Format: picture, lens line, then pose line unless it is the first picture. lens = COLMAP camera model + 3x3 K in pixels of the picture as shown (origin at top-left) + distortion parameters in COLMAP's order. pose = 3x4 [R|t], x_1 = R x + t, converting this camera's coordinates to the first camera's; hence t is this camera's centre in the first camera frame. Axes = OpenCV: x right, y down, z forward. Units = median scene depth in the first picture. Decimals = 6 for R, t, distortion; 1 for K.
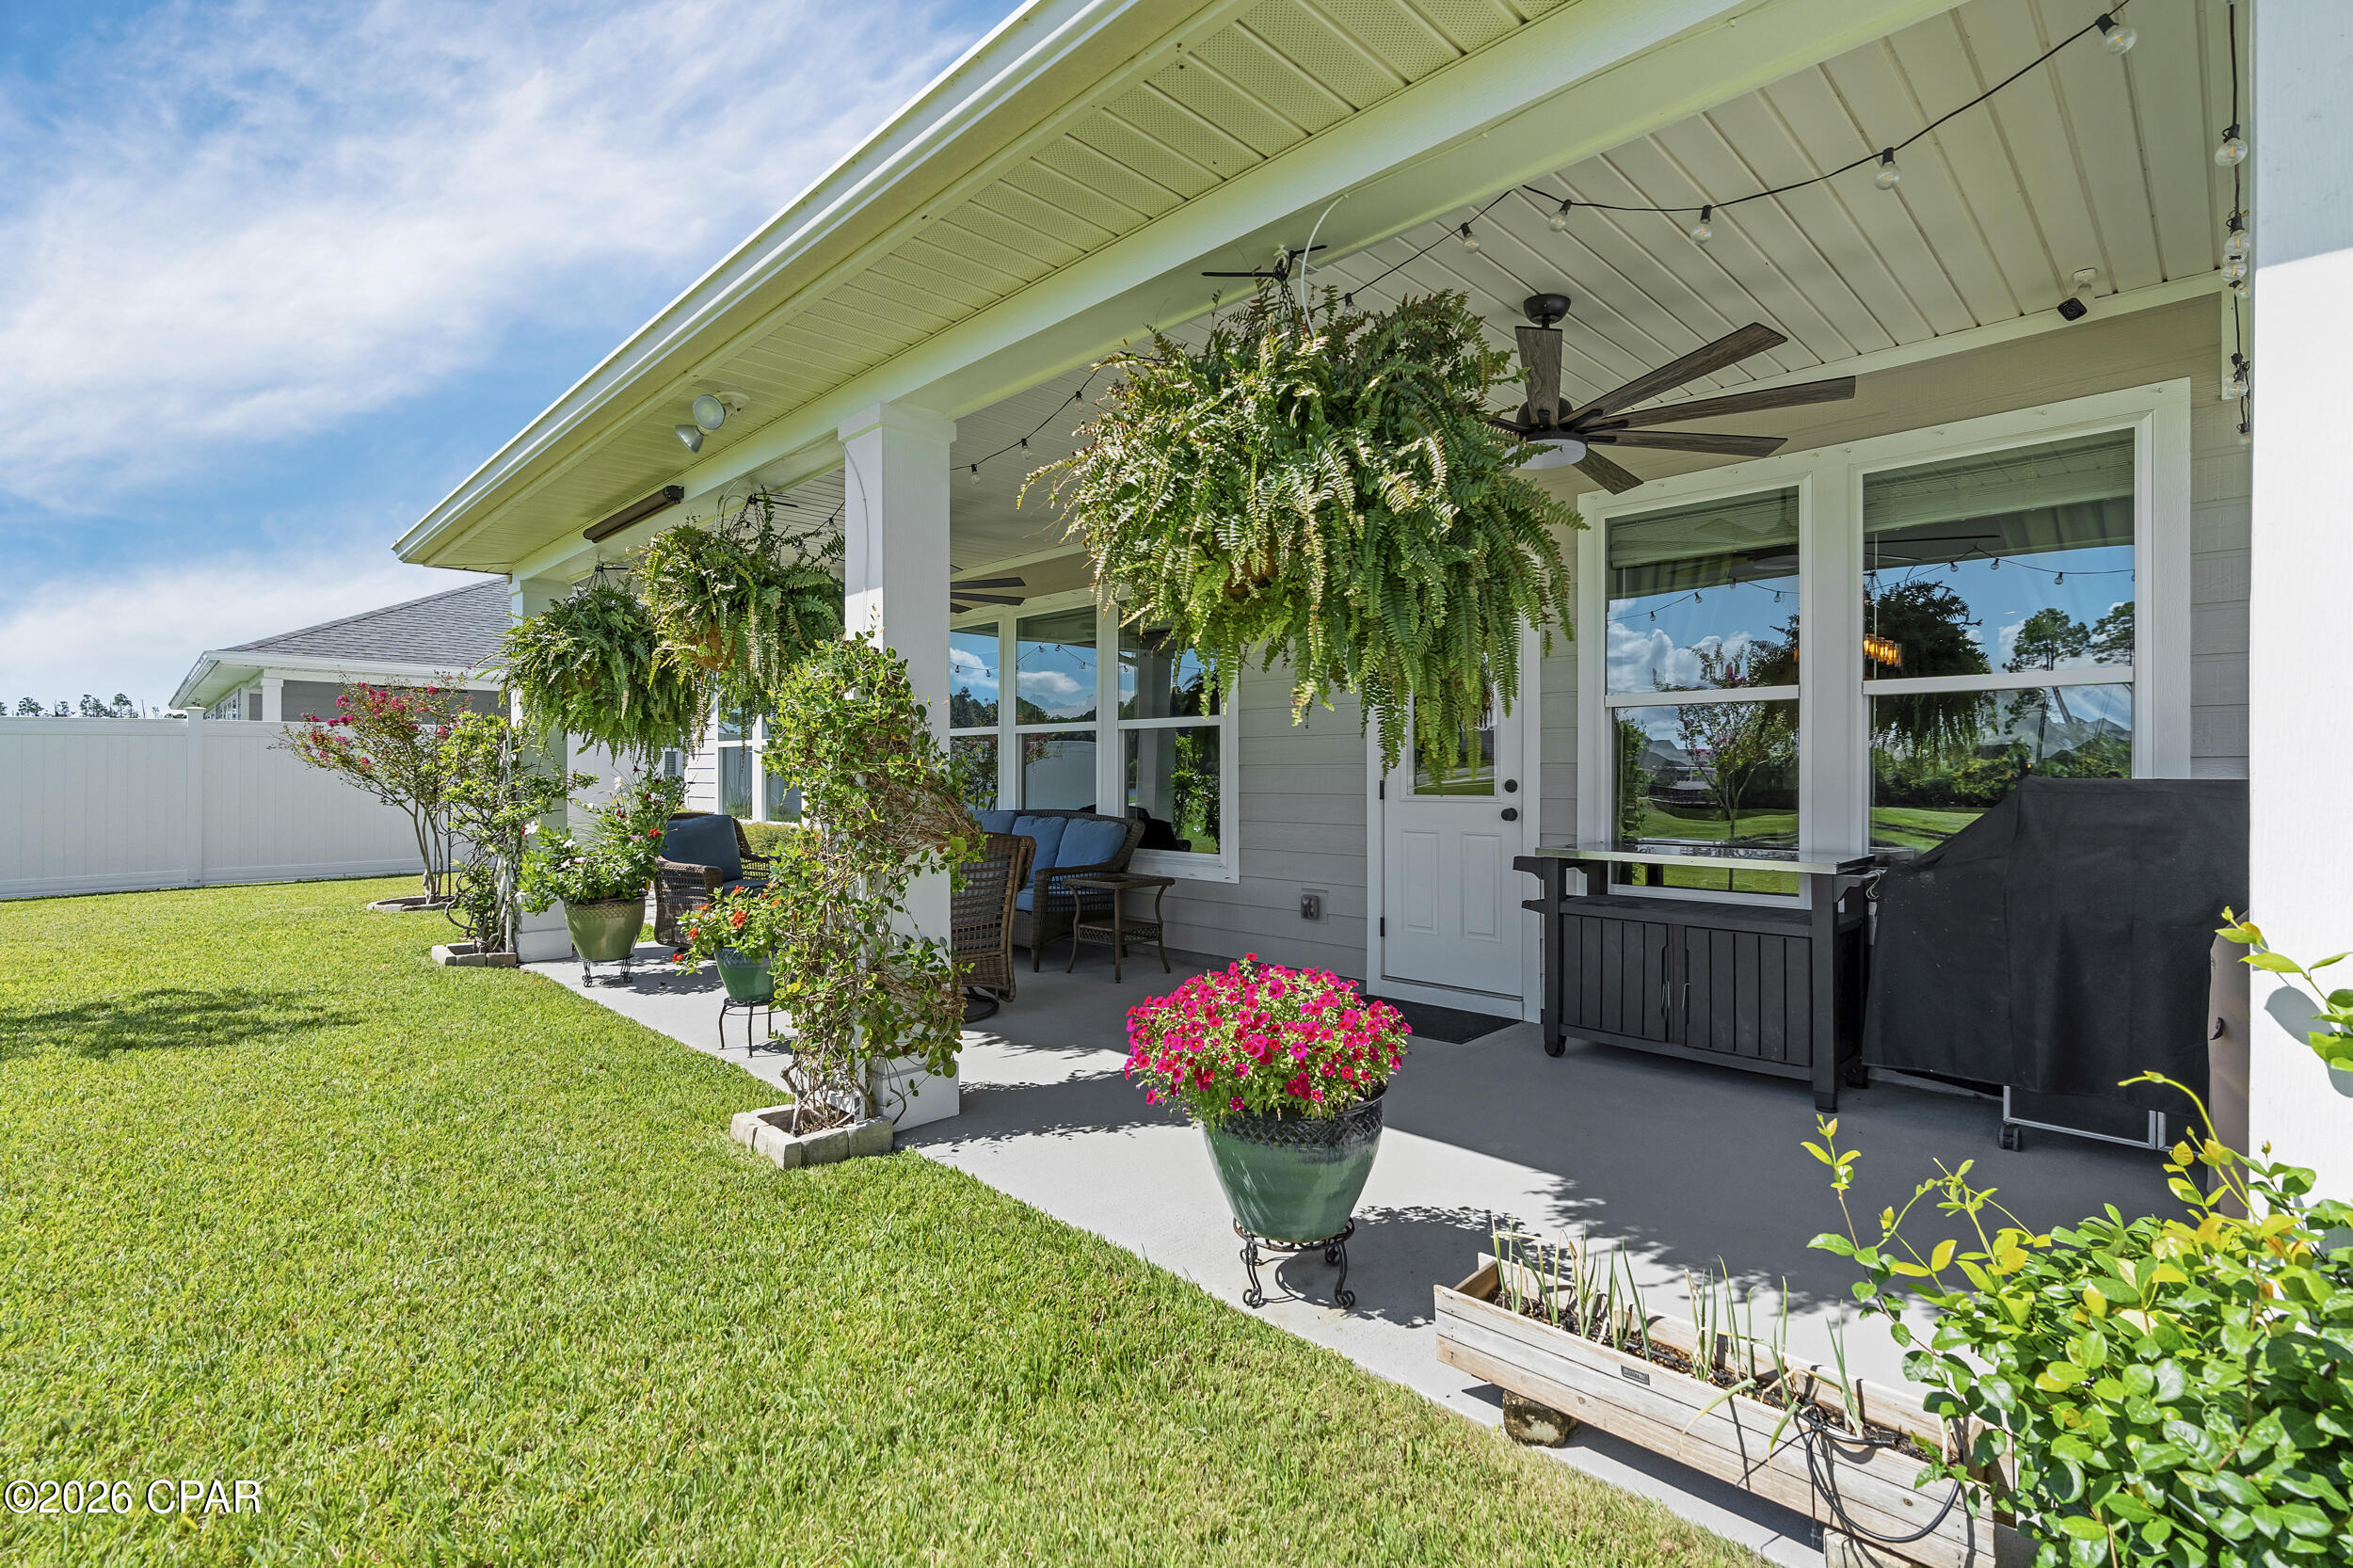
lens RADIAL K [[1078.8, 0, 1176.5], [0, 1078.8, 784.0], [0, 0, 1]] dist [-0.005859, -0.000357]
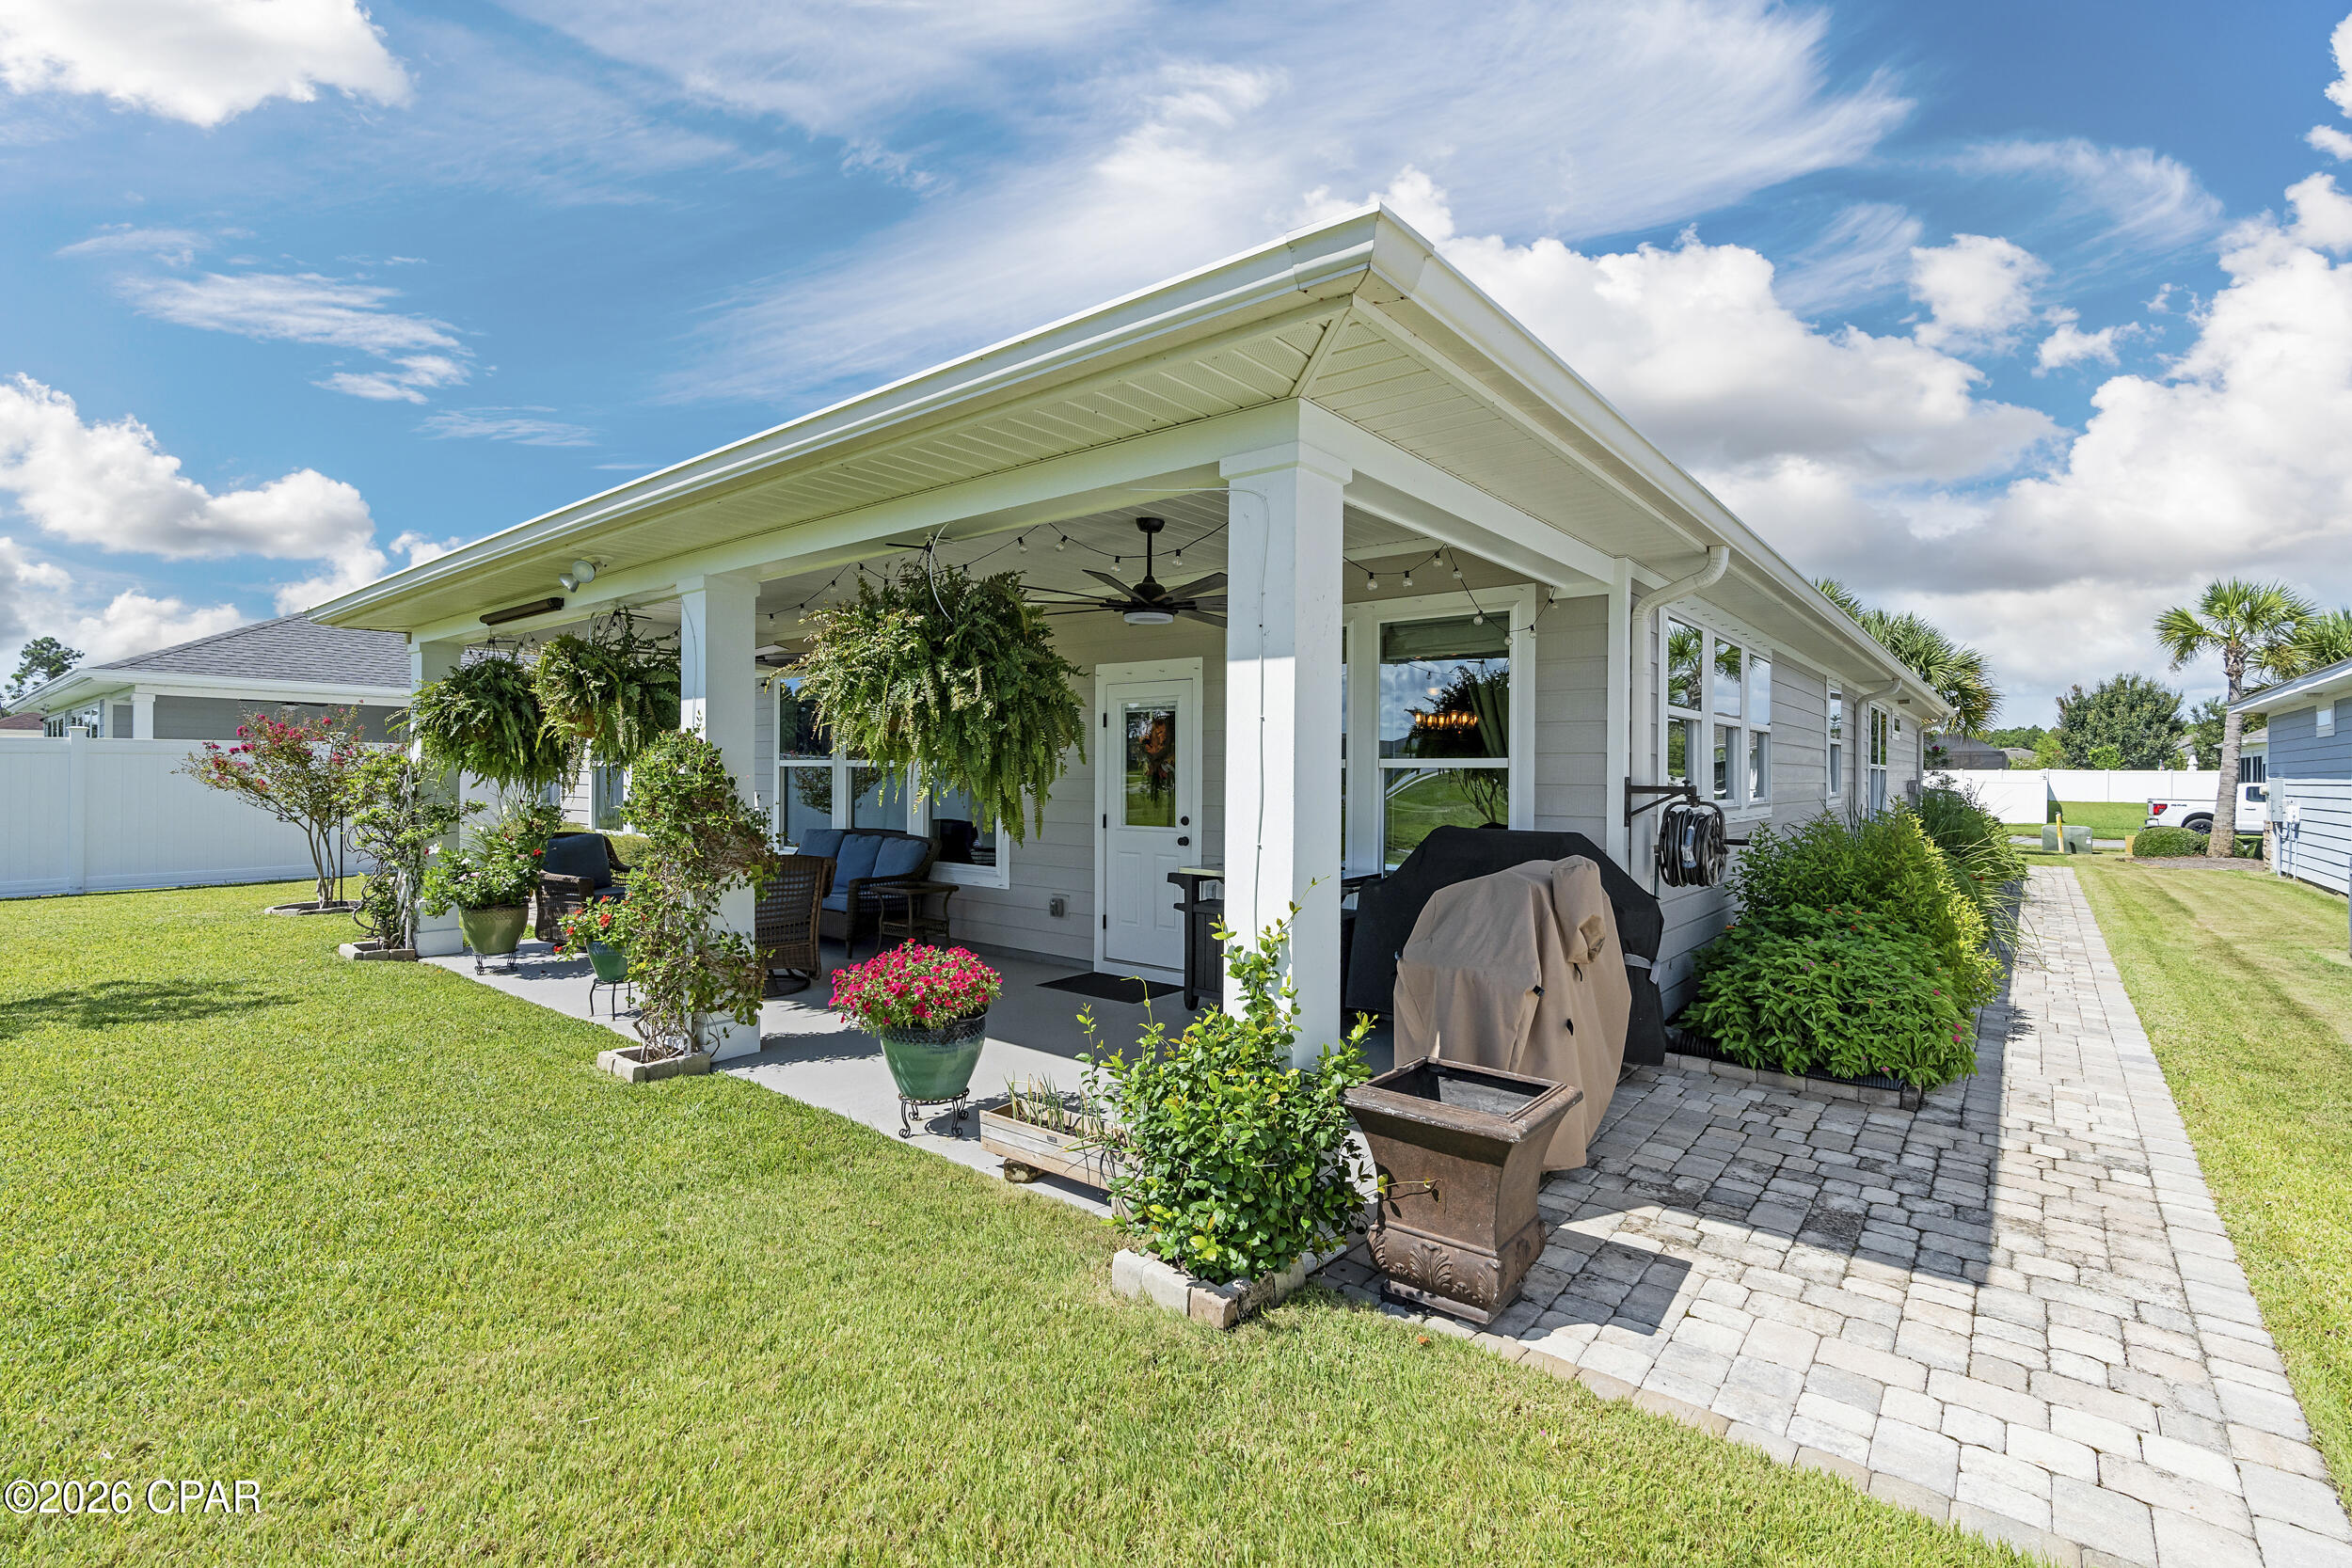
lens RADIAL K [[1062.9, 0, 1176.0], [0, 1062.9, 784.0], [0, 0, 1]] dist [0.001534, 0.000492]
pose [[0.995053, 0.005284, 0.099202, 0.185526], [-0.005524, 0.999982, 0.002147, -0.056319], [-0.099189, -0.002685, 0.995065, -0.428058]]
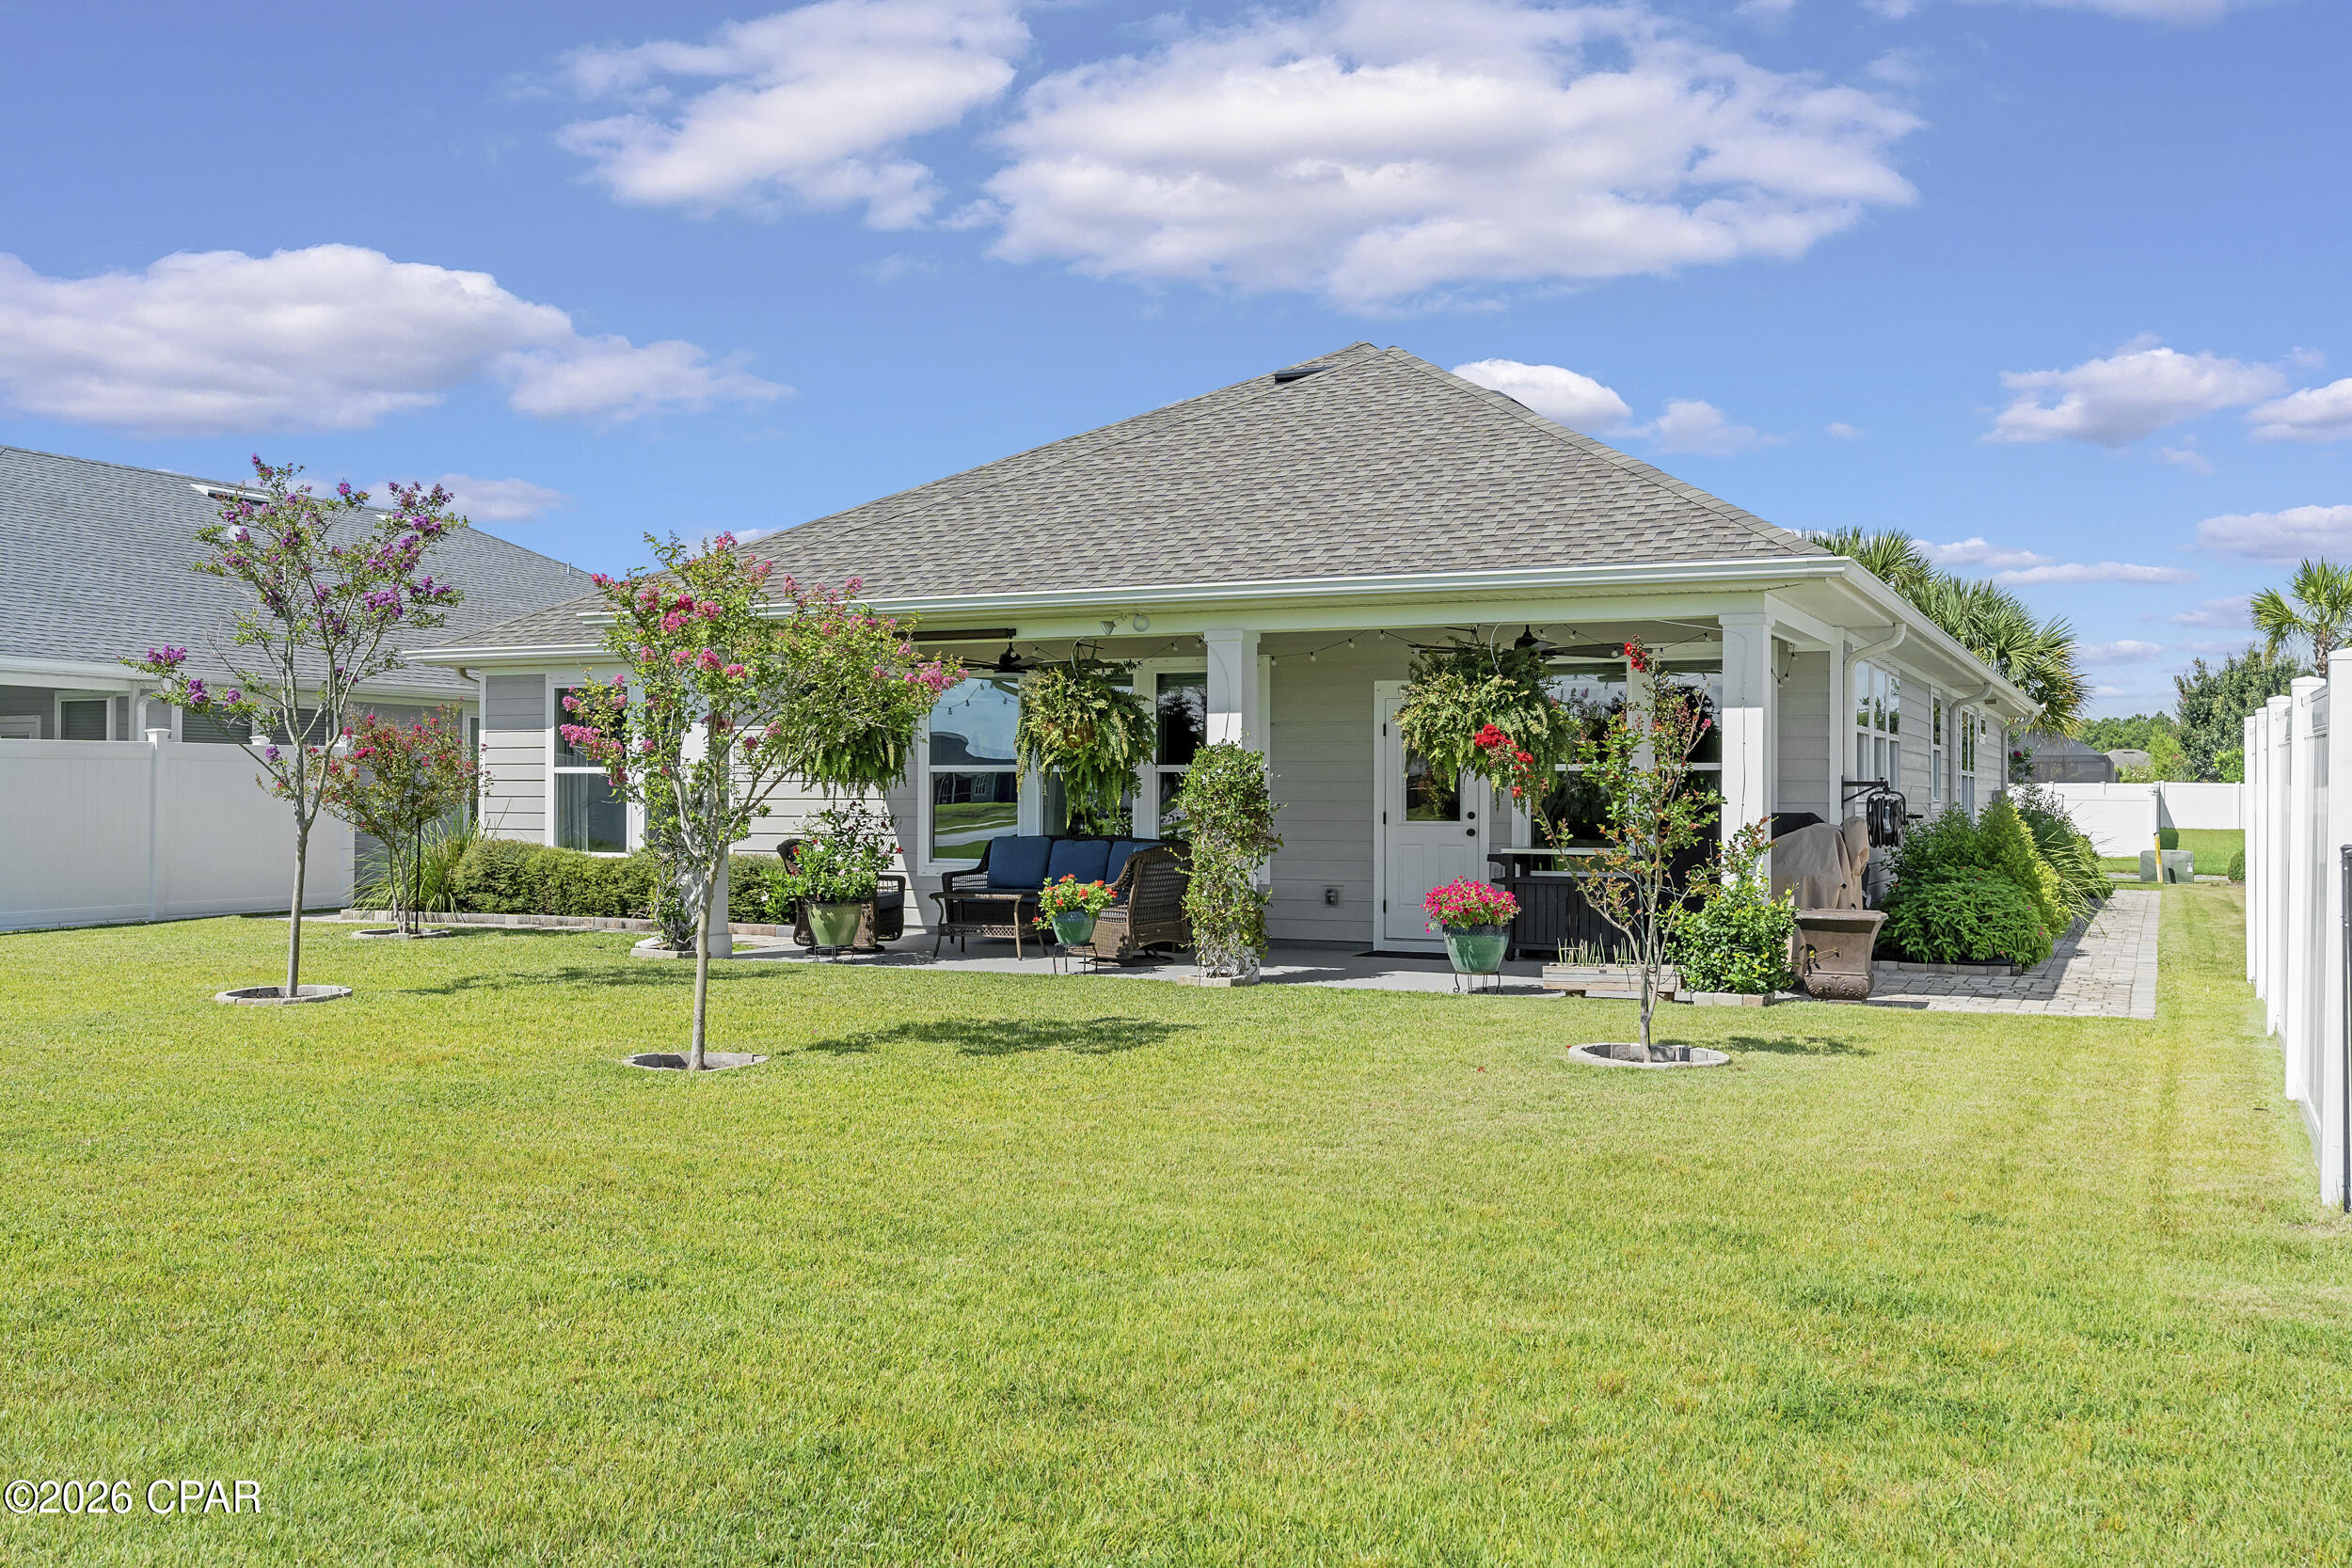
lens RADIAL K [[2127.7, 0, 1176.0], [0, 2127.7, 784.0], [0, 0, 1]] dist [0.044197, -0.000429]
pose [[0.940756, 0.005890, 0.339033, -1.422210], [-0.001194, 0.999900, -0.014060, 0.000163], [-0.339083, 0.012822, 0.940669, -2.236224]]
